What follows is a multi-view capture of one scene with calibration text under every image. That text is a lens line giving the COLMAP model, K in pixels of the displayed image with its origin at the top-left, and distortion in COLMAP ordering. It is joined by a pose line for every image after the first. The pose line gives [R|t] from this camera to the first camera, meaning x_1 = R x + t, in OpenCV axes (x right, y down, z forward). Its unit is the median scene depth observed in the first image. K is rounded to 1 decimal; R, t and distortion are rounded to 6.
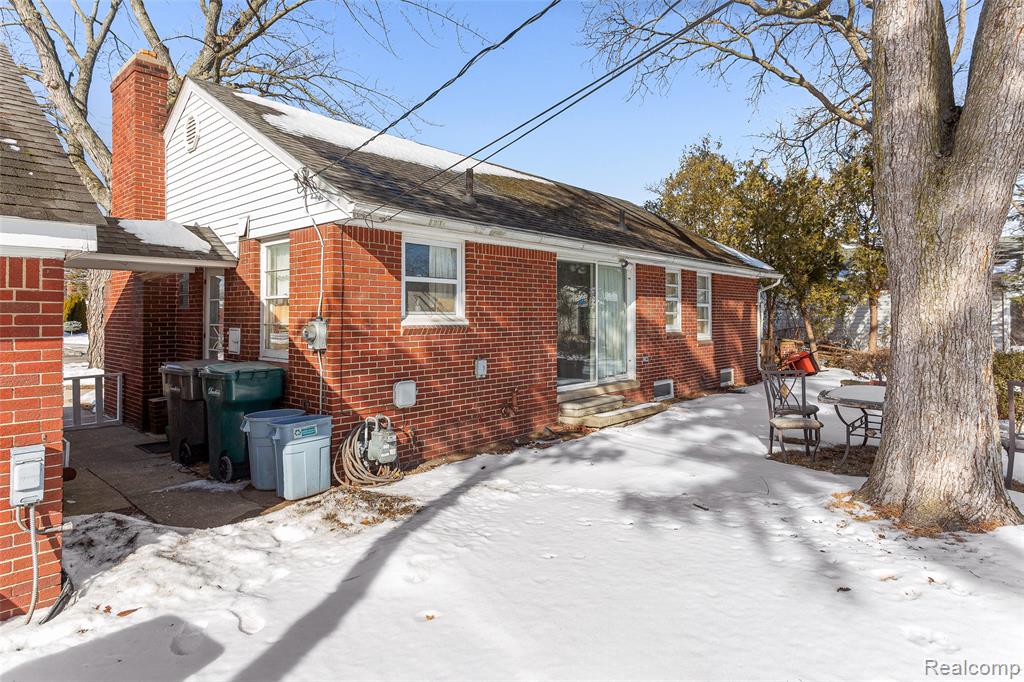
lens RADIAL K [[567.5, 0, 514.4], [0, 567.5, 317.0], [0, 0, 1]] dist [0.007383, 0.000005]
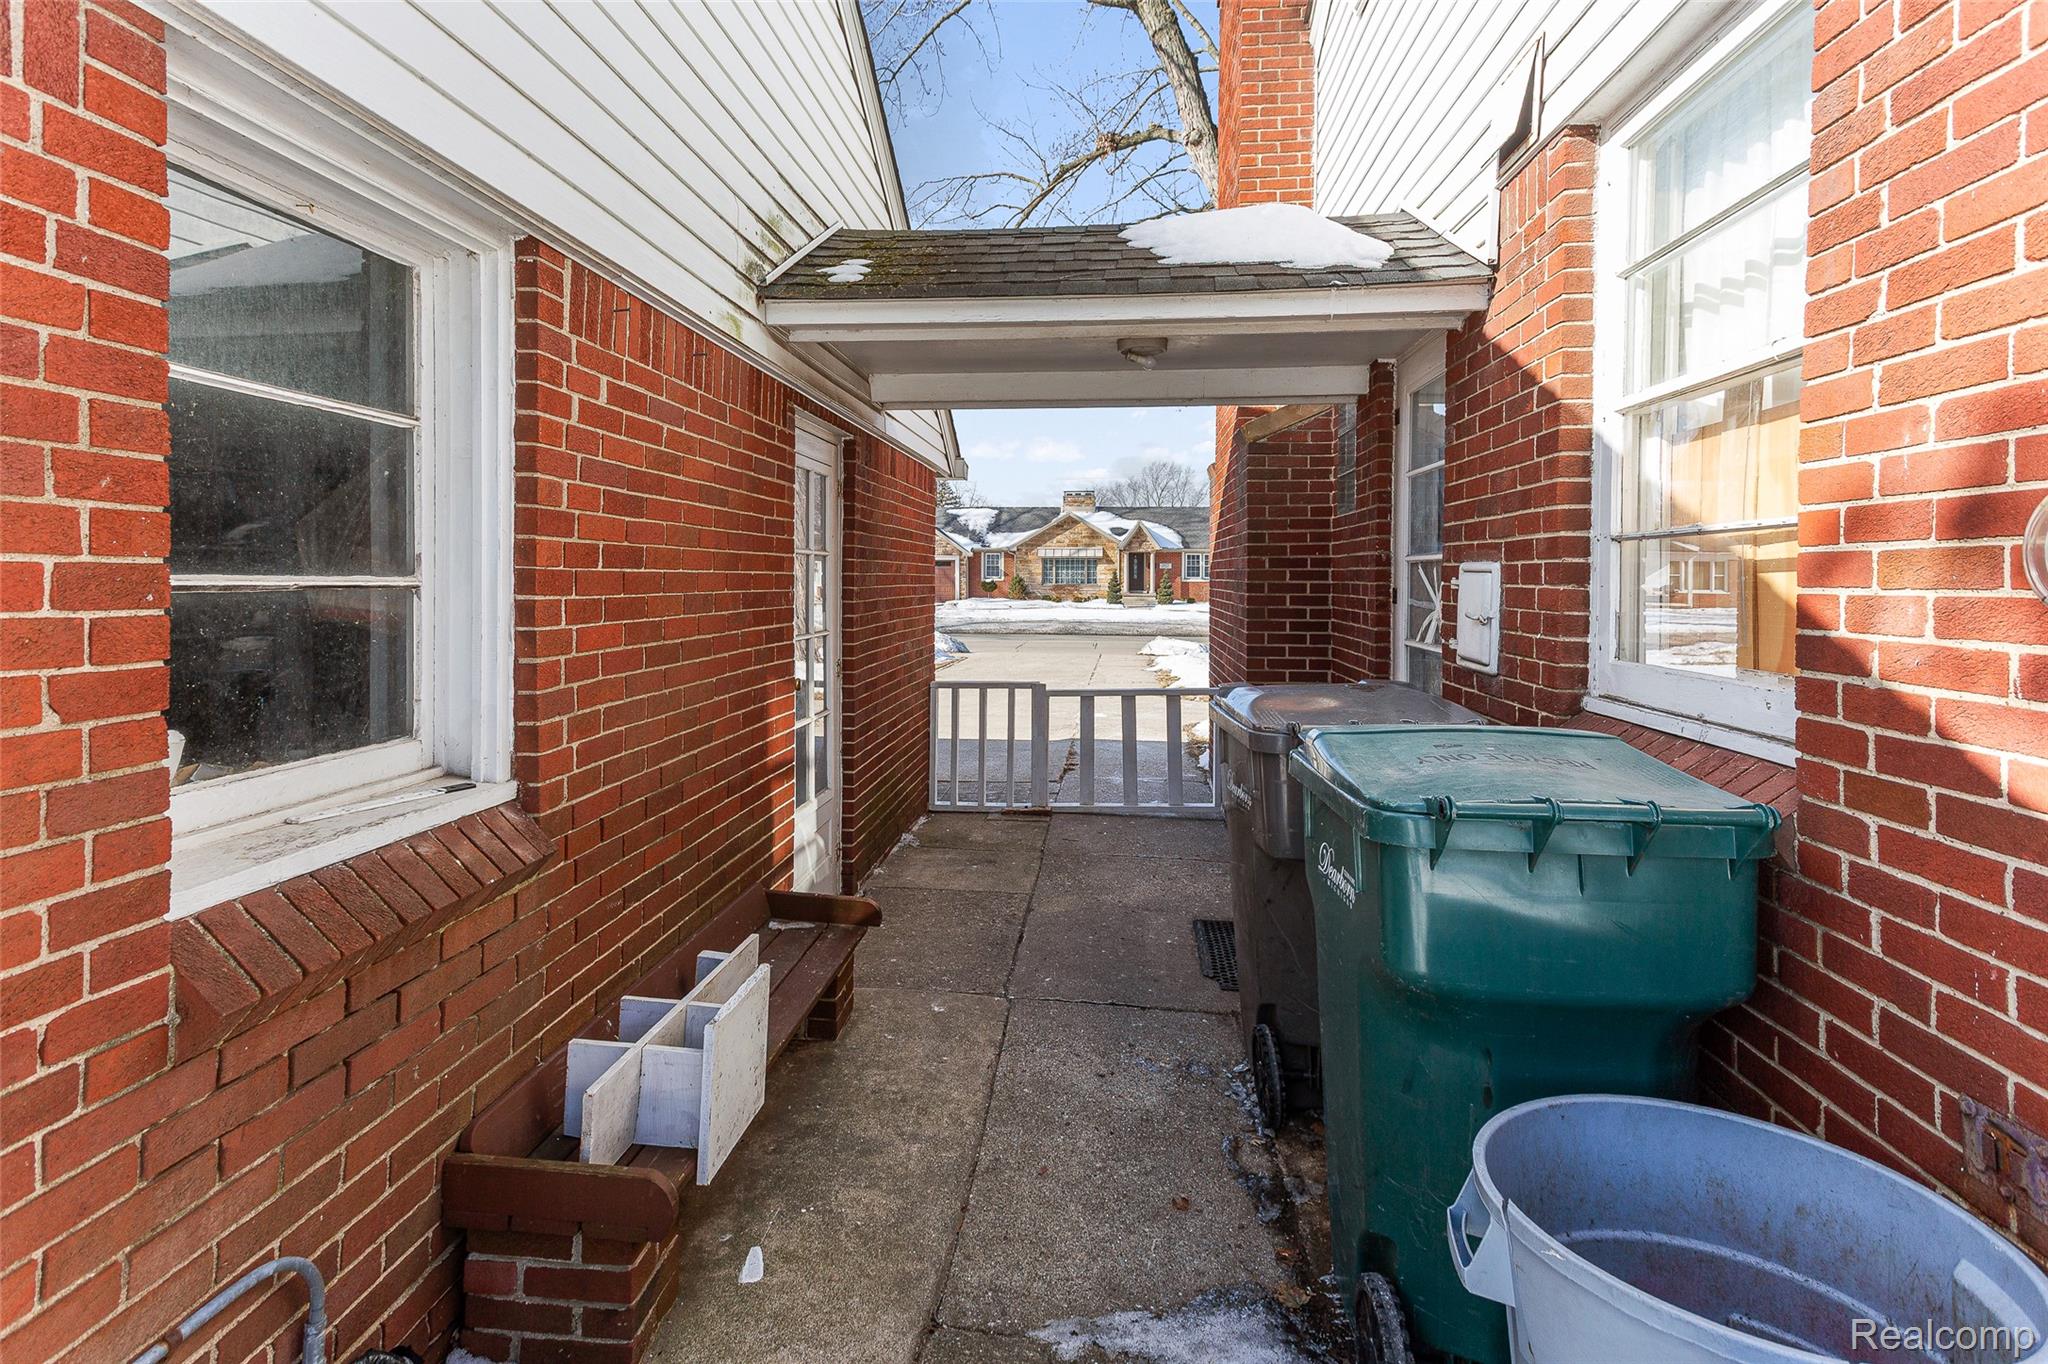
lens RADIAL K [[1004.2, 0, 1009.8], [0, 1004.2, 572.5], [0, 0, 1]] dist [0.025659, 0.002443]
pose [[0.588116, -0.000652, -0.808776, -0.219300], [-0.004644, 0.999980, -0.004183, 0.022229], [0.808763, 0.006217, 0.588102, 0.490801]]
